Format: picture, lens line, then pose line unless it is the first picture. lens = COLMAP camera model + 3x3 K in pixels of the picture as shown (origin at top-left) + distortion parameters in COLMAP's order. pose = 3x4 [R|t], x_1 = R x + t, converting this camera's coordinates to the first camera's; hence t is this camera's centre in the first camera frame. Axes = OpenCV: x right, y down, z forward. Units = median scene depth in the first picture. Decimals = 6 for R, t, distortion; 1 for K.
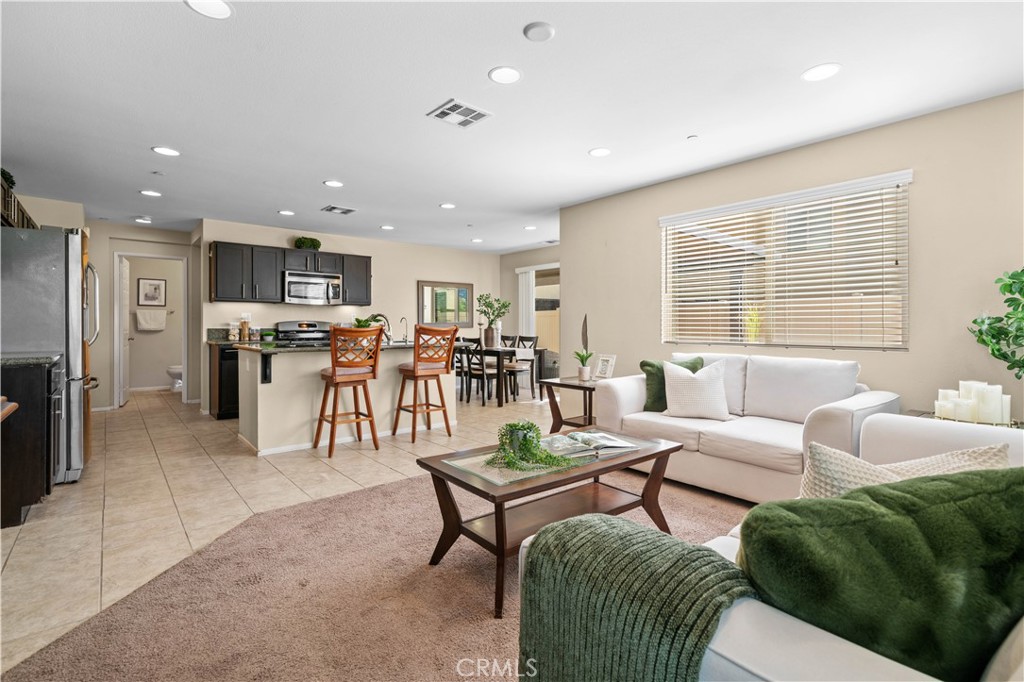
lens RADIAL K [[475.6, 0, 510.6], [0, 475.6, 325.3], [0, 0, 1]] dist [0.000584, 0.000104]
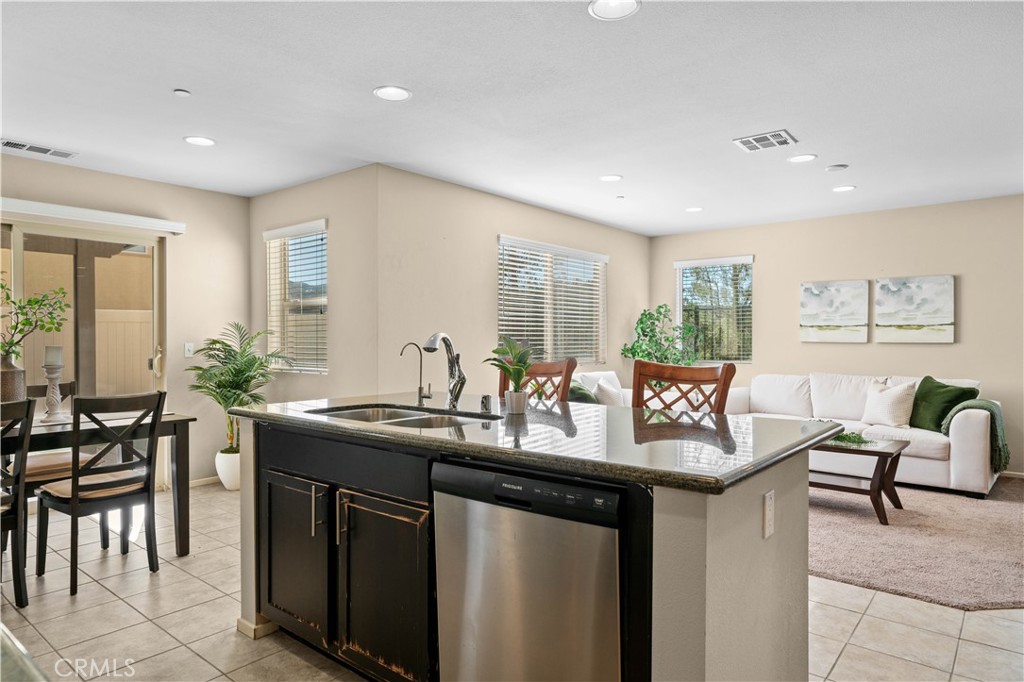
lens RADIAL K [[617.6, 0, 512.0], [0, 617.6, 341.0], [0, 0, 1]] dist [0.004429, 0.000893]
pose [[-0.180038, -0.004533, 0.983649, -0.598172], [0.000466, 0.999989, 0.004693, -0.016221], [-0.983660, 0.001303, -0.180034, 0.819534]]
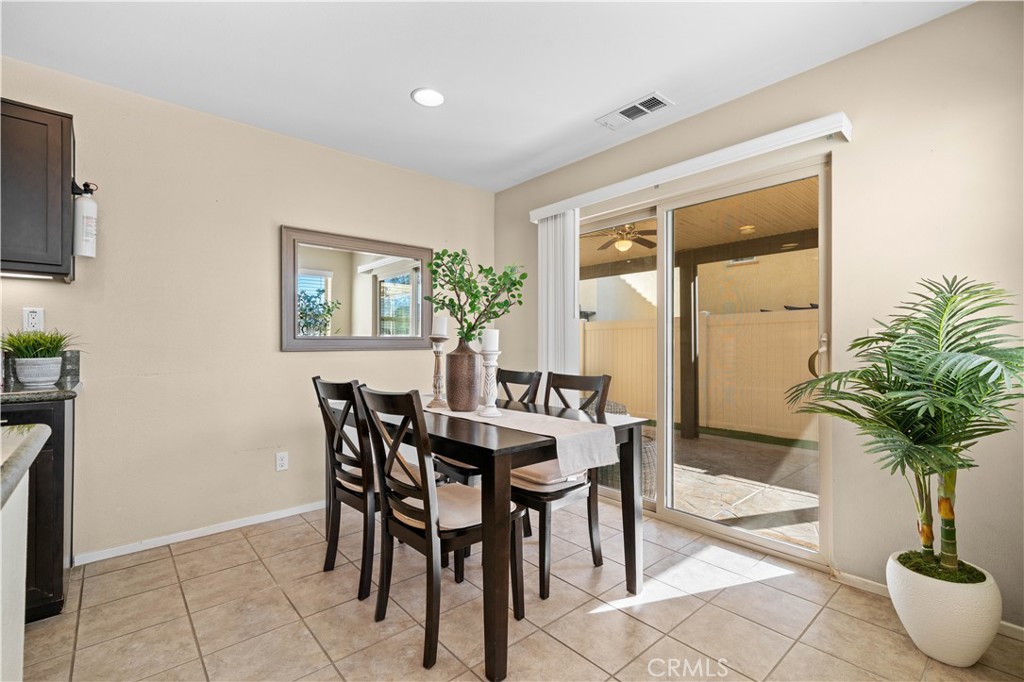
lens RADIAL K [[457.8, 0, 509.2], [0, 457.8, 345.0], [0, 0, 1]] dist [0.002296, 0.000138]
pose [[0.999926, 0.001782, 0.012010, -0.017856], [-0.001757, 0.999996, -0.002098, 0.002852], [-0.012013, 0.002076, 0.999926, 0.767235]]
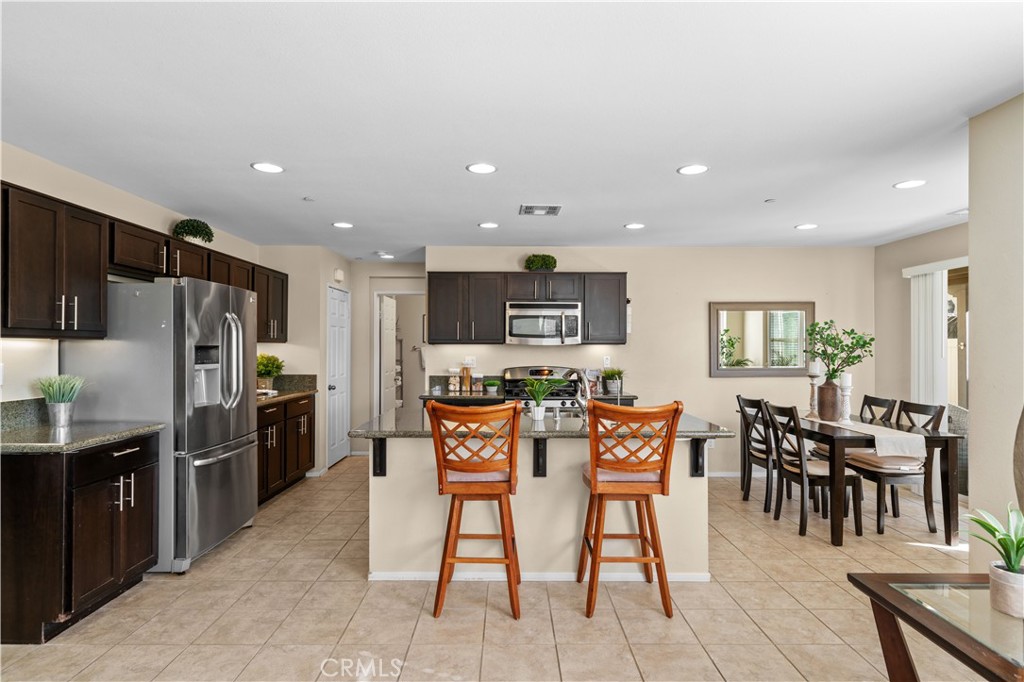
lens RADIAL K [[541.9, 0, 509.8], [0, 541.9, 346.0], [0, 0, 1]] dist [0.003966, 0.000351]
pose [[0.764016, 0.000302, -0.645198, 0.086566], [-0.001520, 0.999998, -0.001333, -0.041129], [0.645196, 0.001999, 0.764015, 0.327056]]
